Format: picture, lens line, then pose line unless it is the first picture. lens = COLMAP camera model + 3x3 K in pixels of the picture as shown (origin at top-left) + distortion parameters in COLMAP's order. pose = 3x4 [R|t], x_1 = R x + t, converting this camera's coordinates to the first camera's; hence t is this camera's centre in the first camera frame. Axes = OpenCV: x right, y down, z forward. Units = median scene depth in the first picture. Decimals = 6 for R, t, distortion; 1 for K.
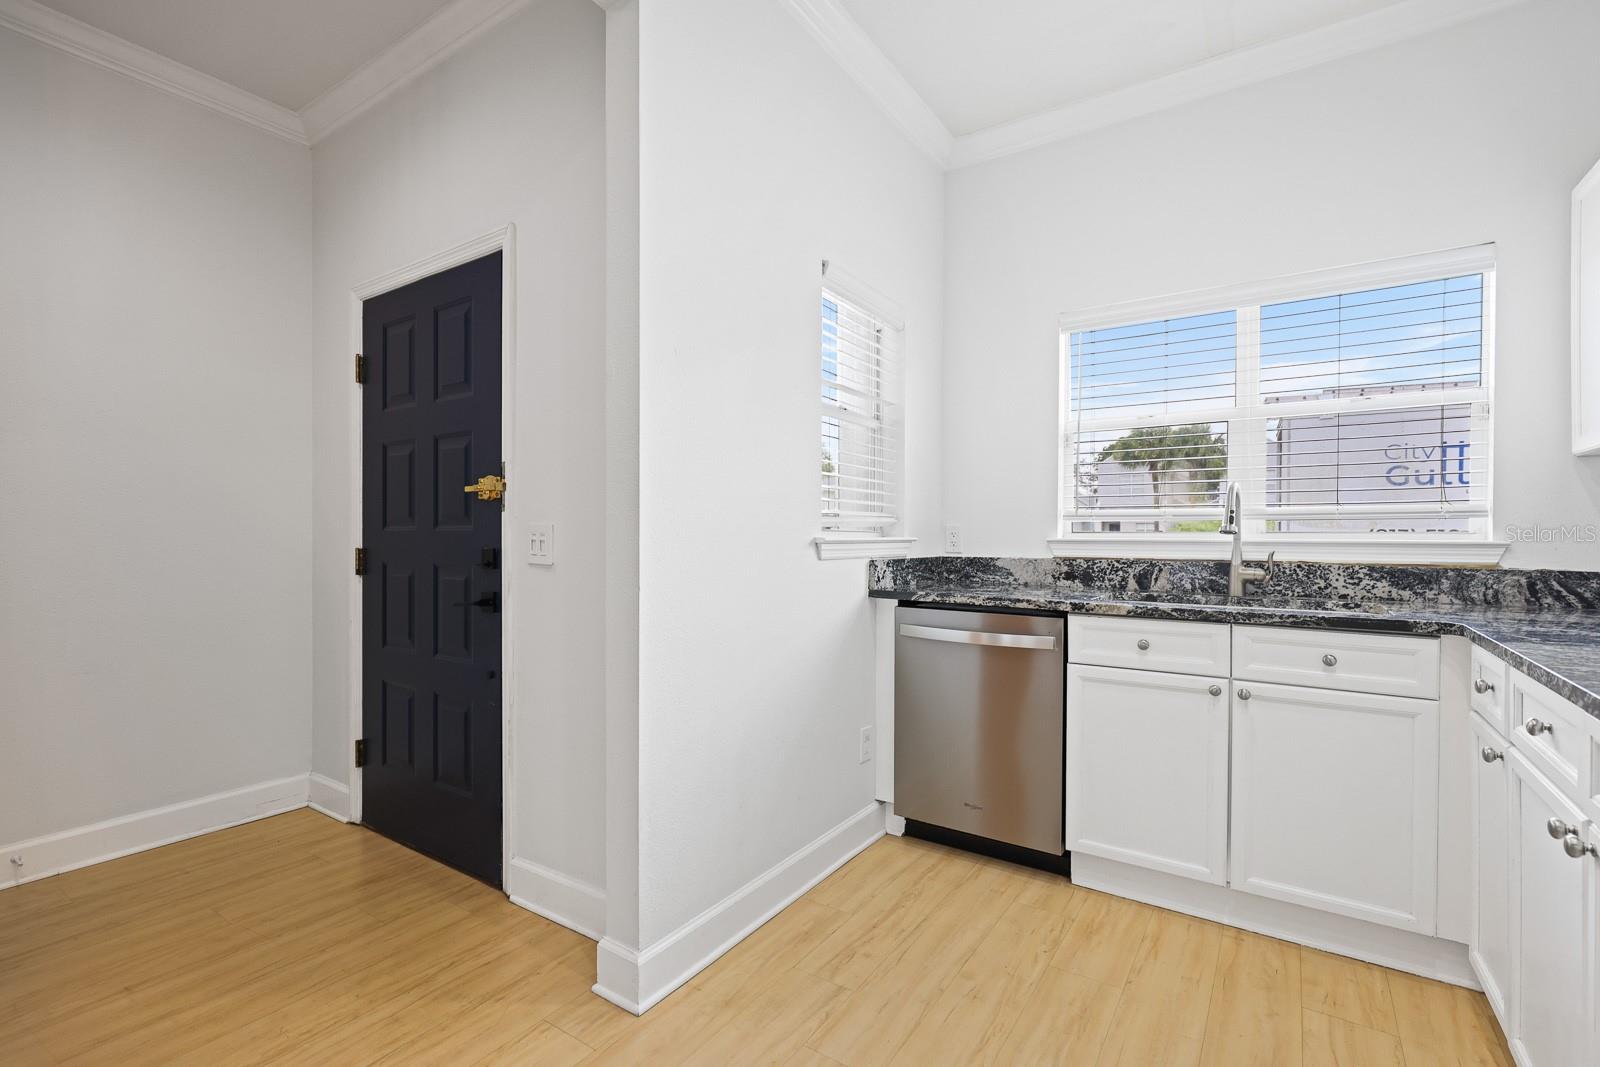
lens RADIAL K [[724.6, 0, 803.8], [0, 724.6, 536.3], [0, 0, 1]] dist [0.001703, -0.001517]
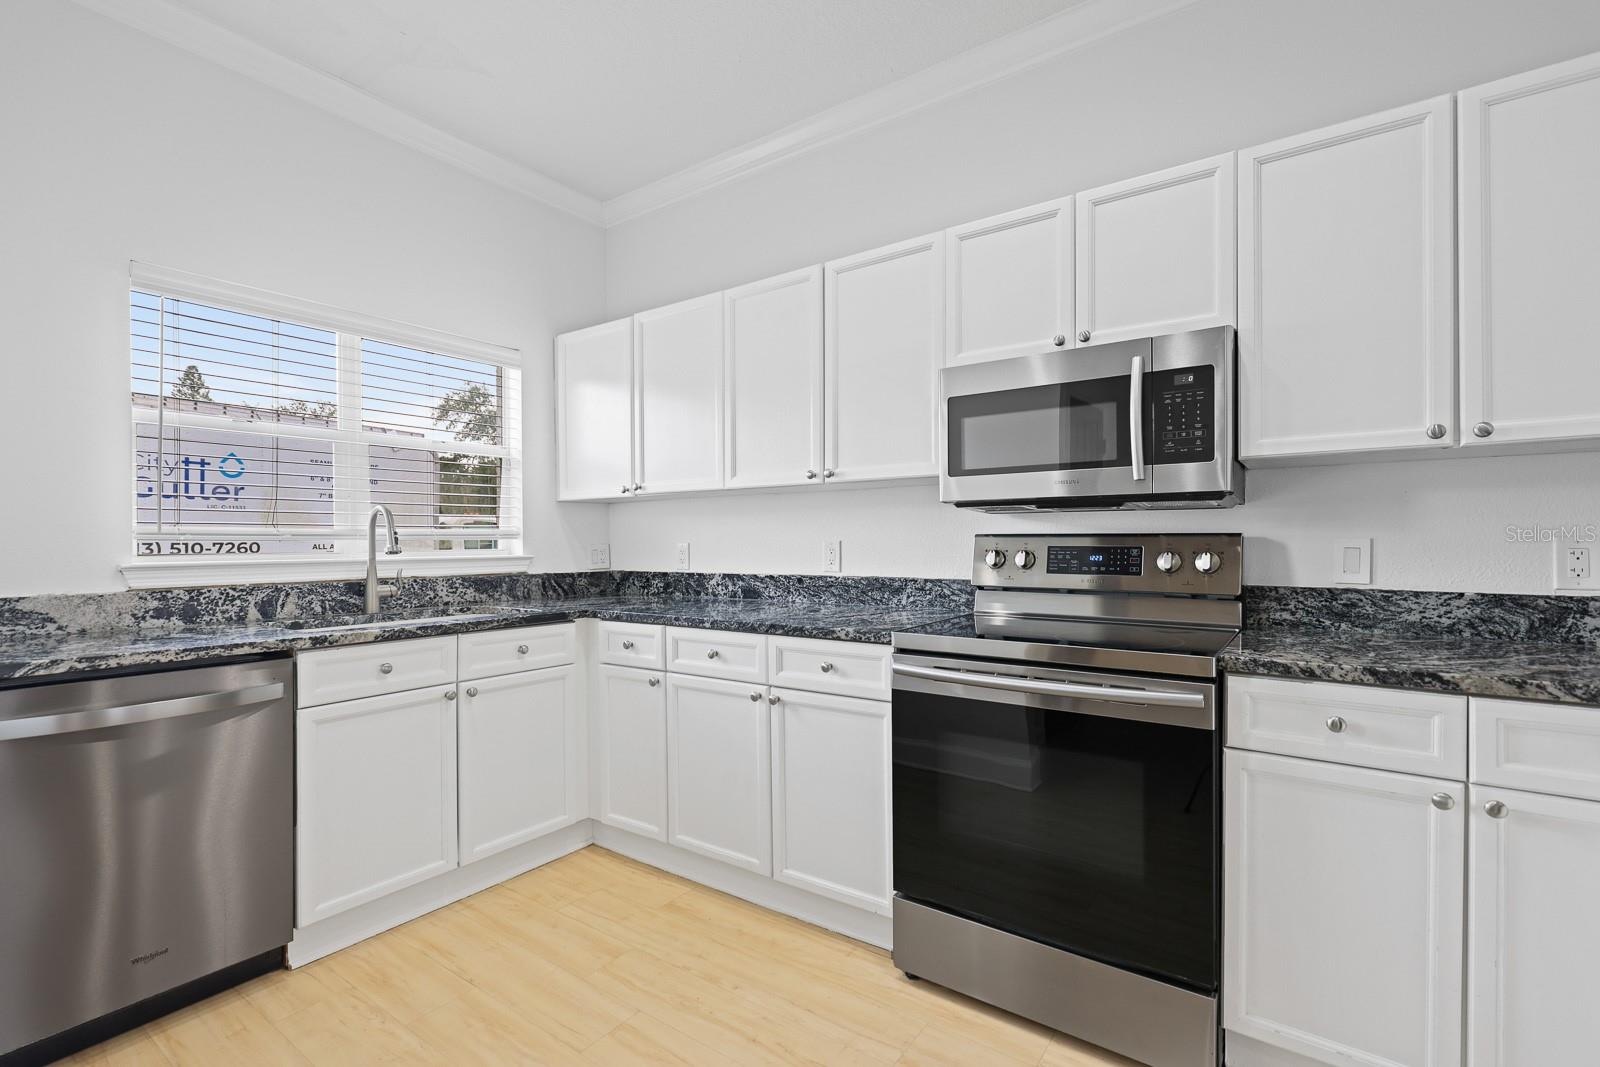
lens RADIAL K [[724.6, 0, 805.6], [0, 724.6, 538.5], [0, 0, 1]] dist [0.001703, -0.001517]
pose [[0.025344, 0.000299, 0.999679, -0.466500], [0.011932, 0.999929, -0.000601, -0.018423], [-0.999608, 0.011944, 0.025338, 0.373557]]
